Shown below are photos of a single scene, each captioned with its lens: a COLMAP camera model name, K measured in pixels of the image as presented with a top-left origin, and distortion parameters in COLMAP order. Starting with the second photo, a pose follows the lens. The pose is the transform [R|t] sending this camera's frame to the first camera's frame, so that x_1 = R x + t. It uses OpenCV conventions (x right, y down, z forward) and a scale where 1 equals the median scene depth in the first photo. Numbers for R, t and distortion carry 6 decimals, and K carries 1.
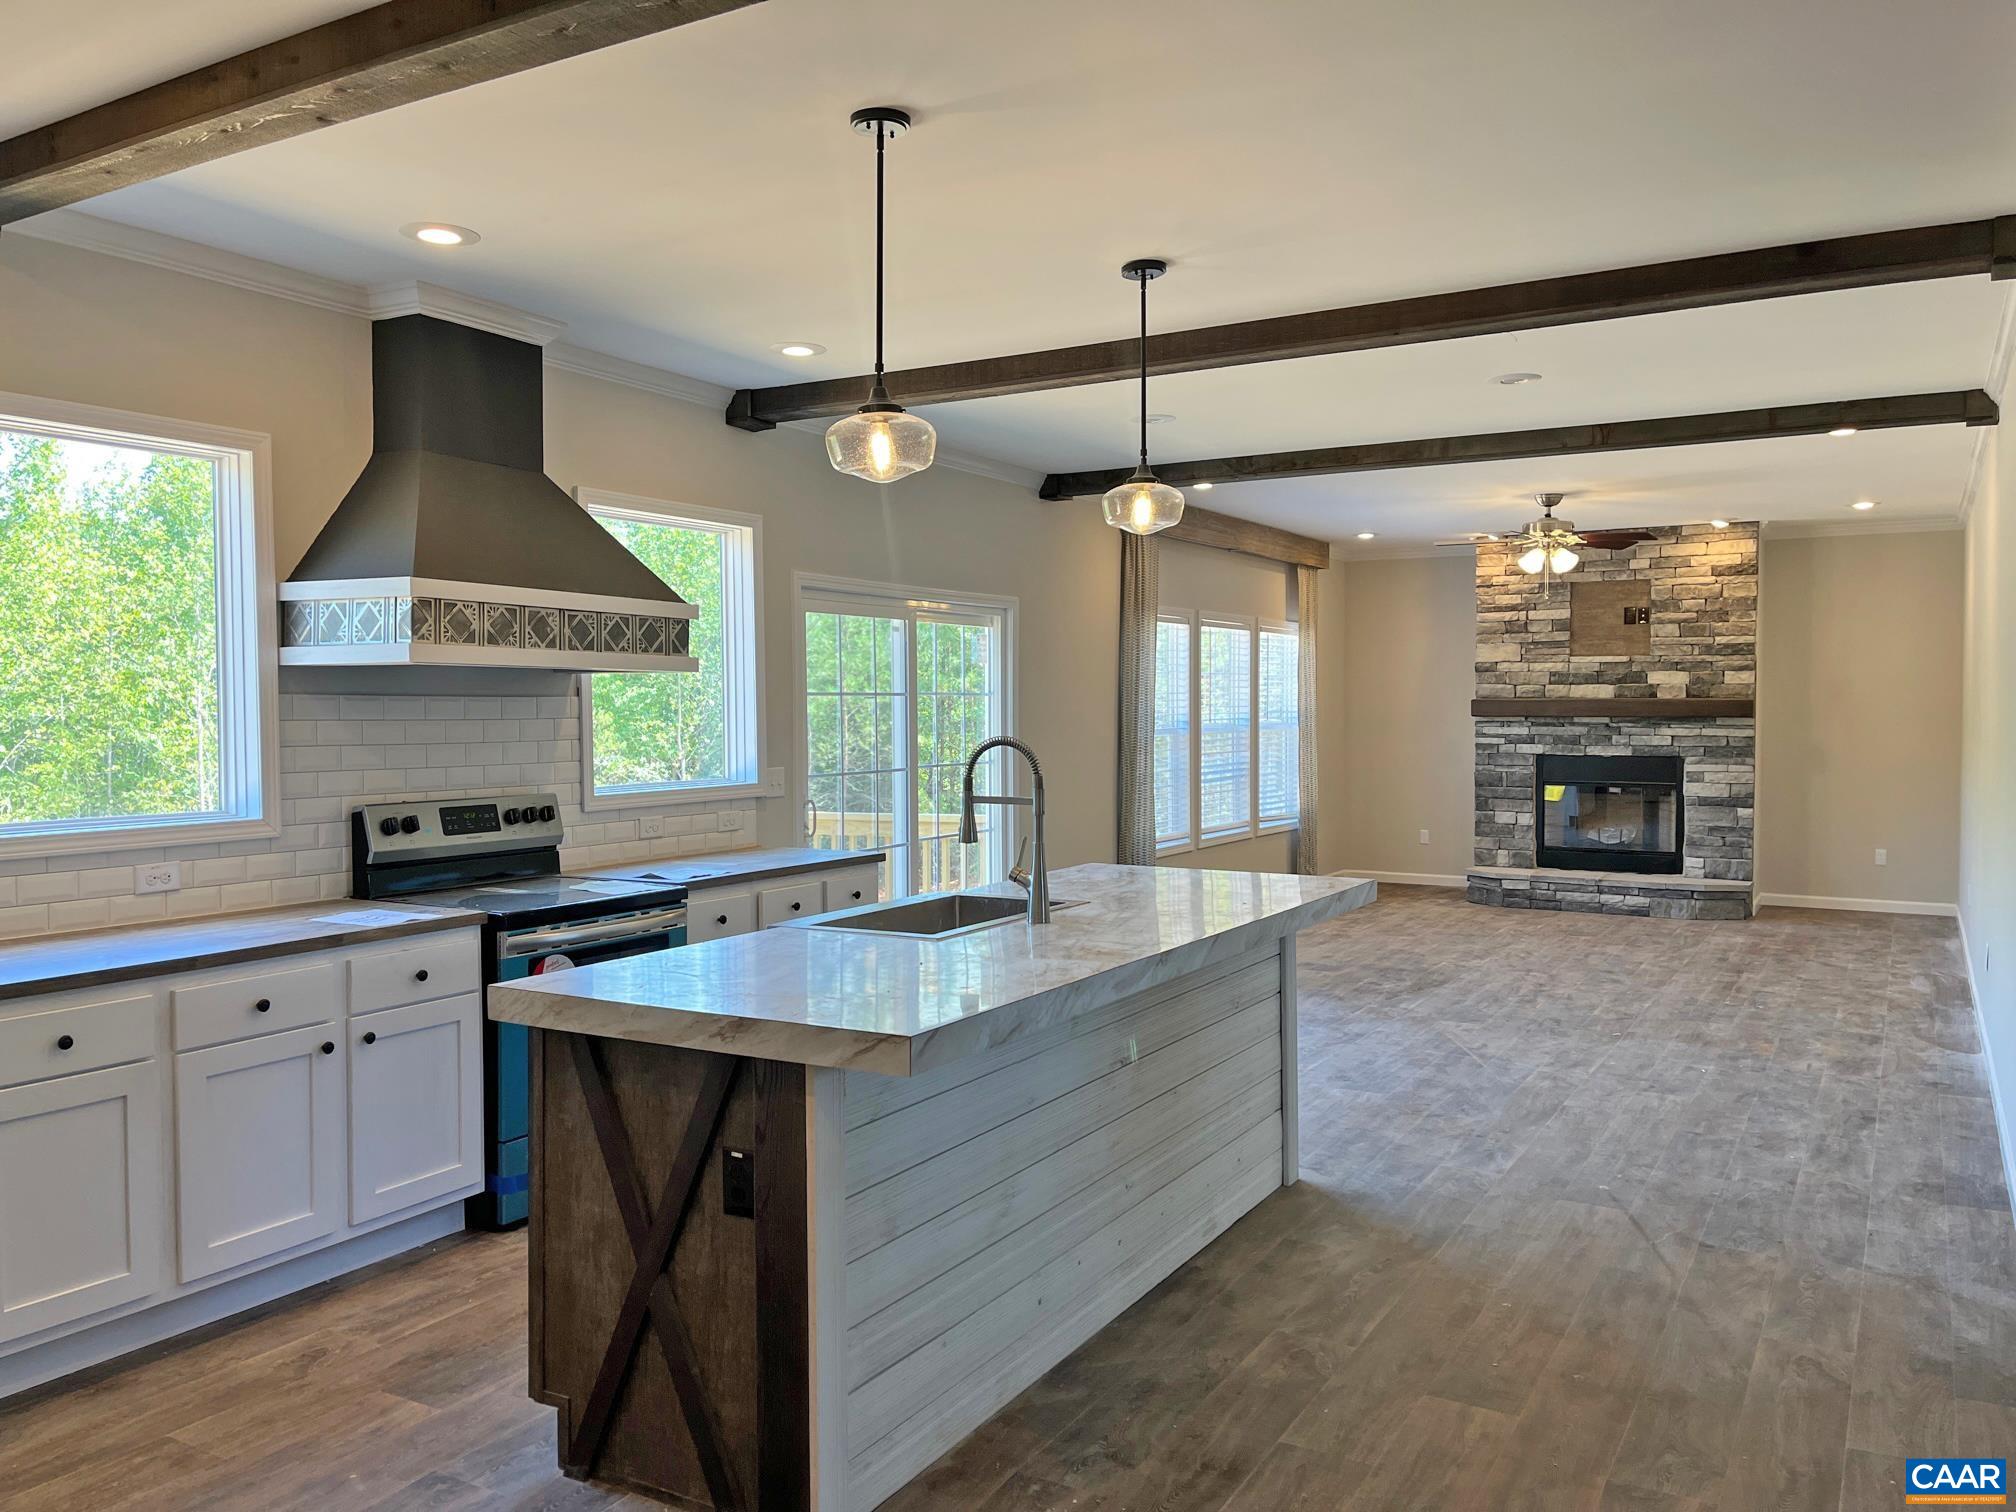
lens RADIAL K [[1536.5, 0, 1008.0], [0, 1536.5, 756.0], [0, 0, 1]] dist [0.097424, -0.130999]
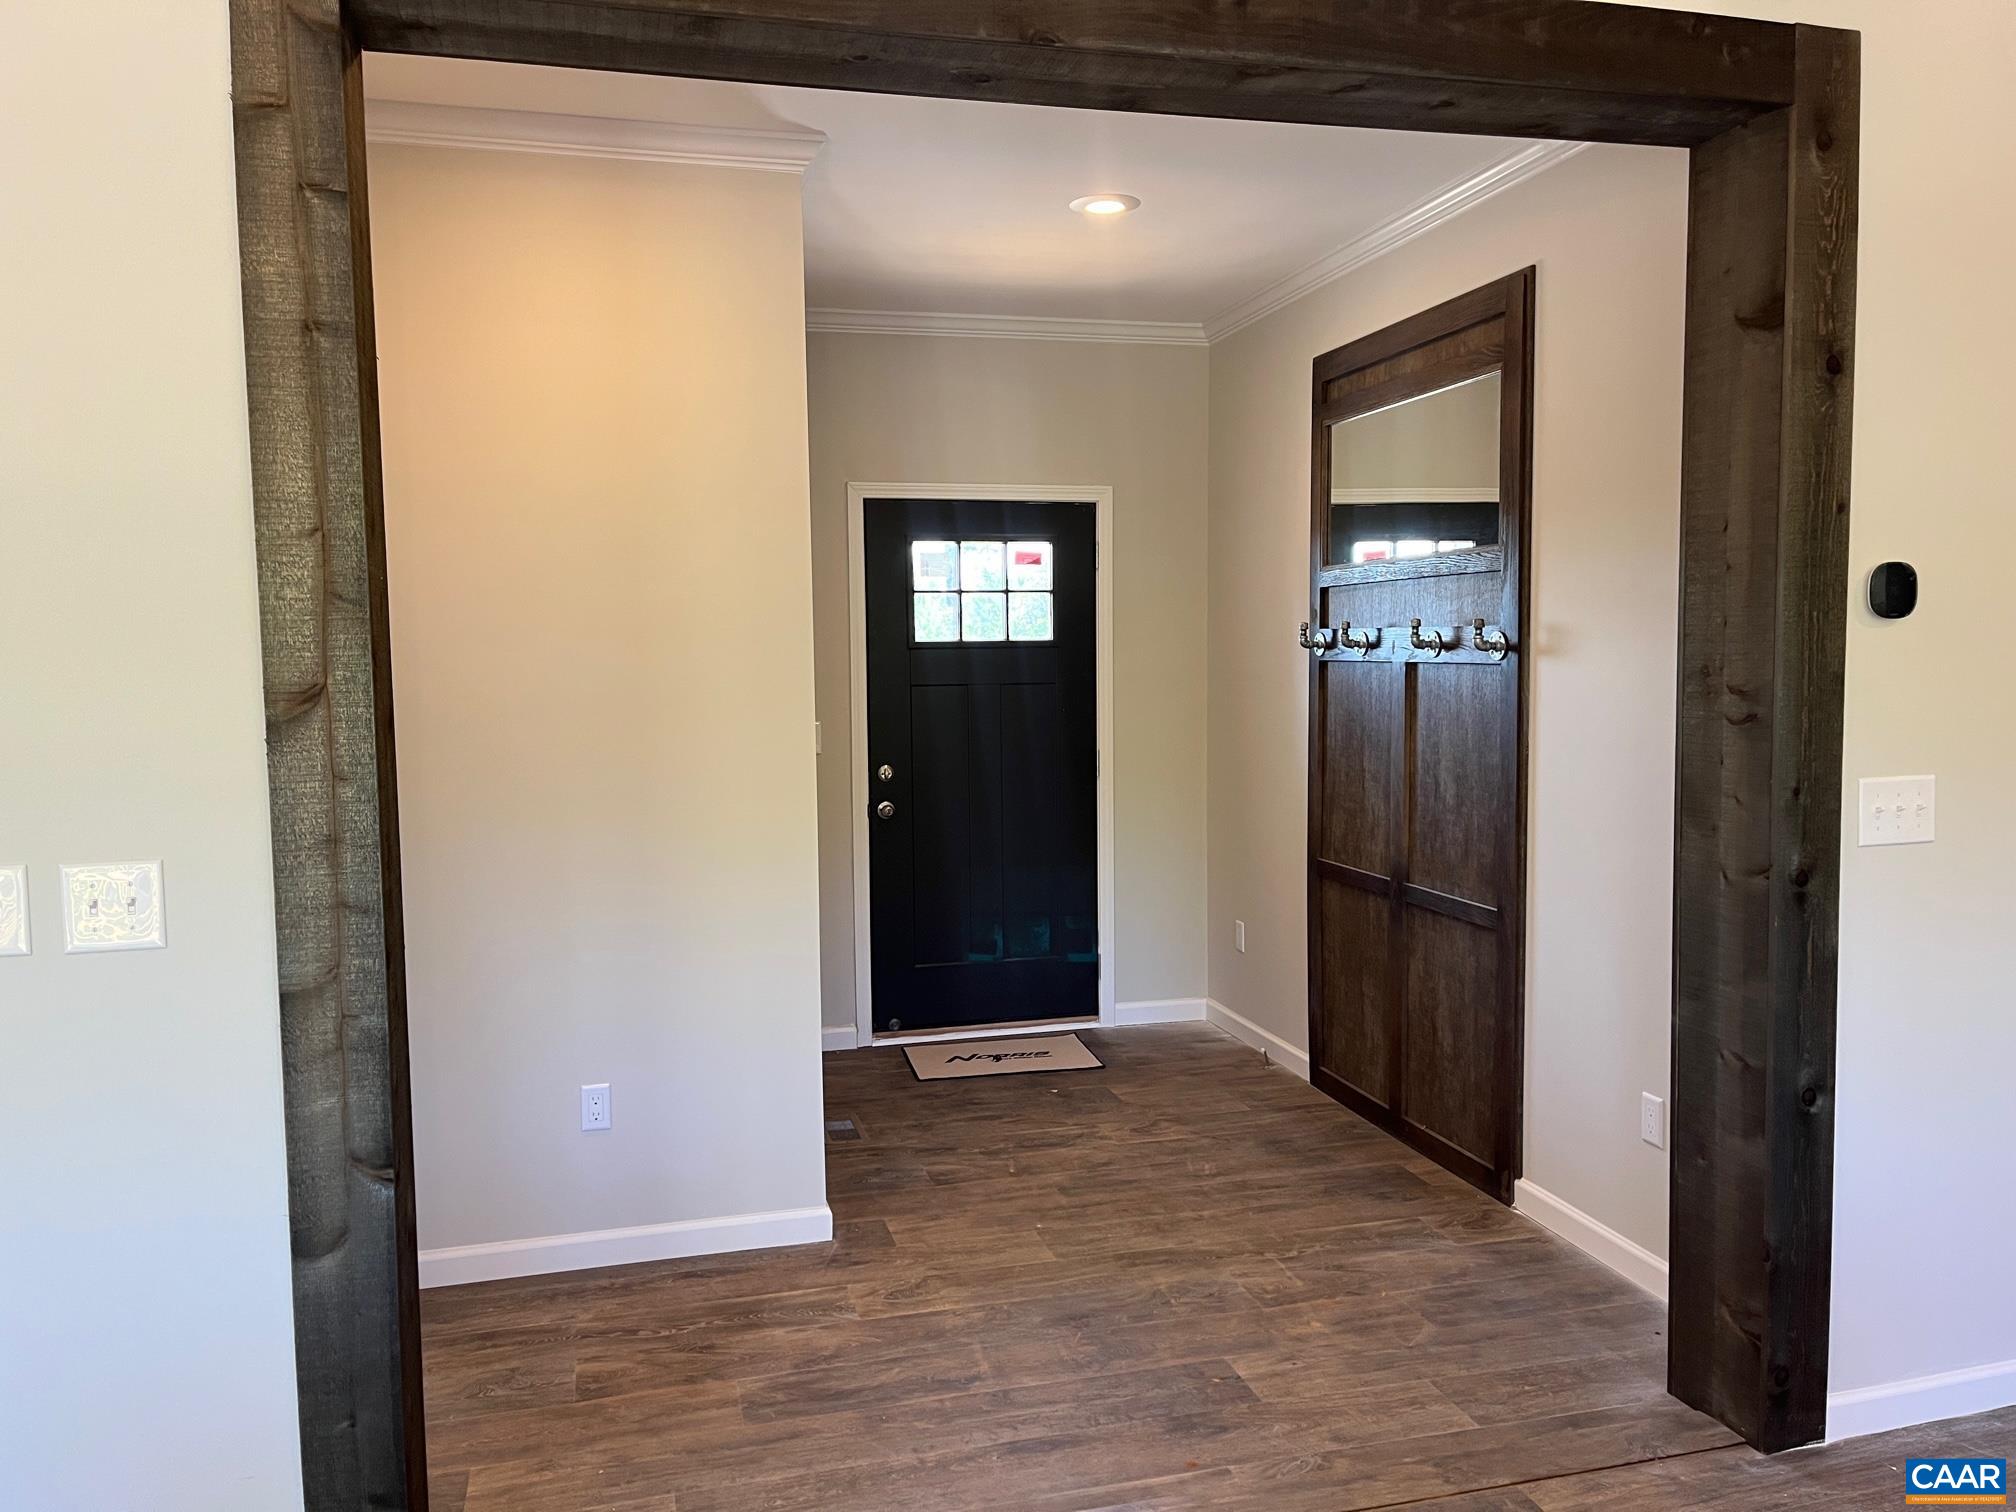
lens RADIAL K [[1536.5, 0, 1008.0], [0, 1536.5, 756.0], [0, 0, 1]] dist [0.097424, -0.130999]
pose [[-0.706447, -0.037636, 0.706764, -0.256855], [0.041007, 0.994731, 0.093960, -0.054987], [-0.706577, 0.095360, -0.701182, 1.409104]]
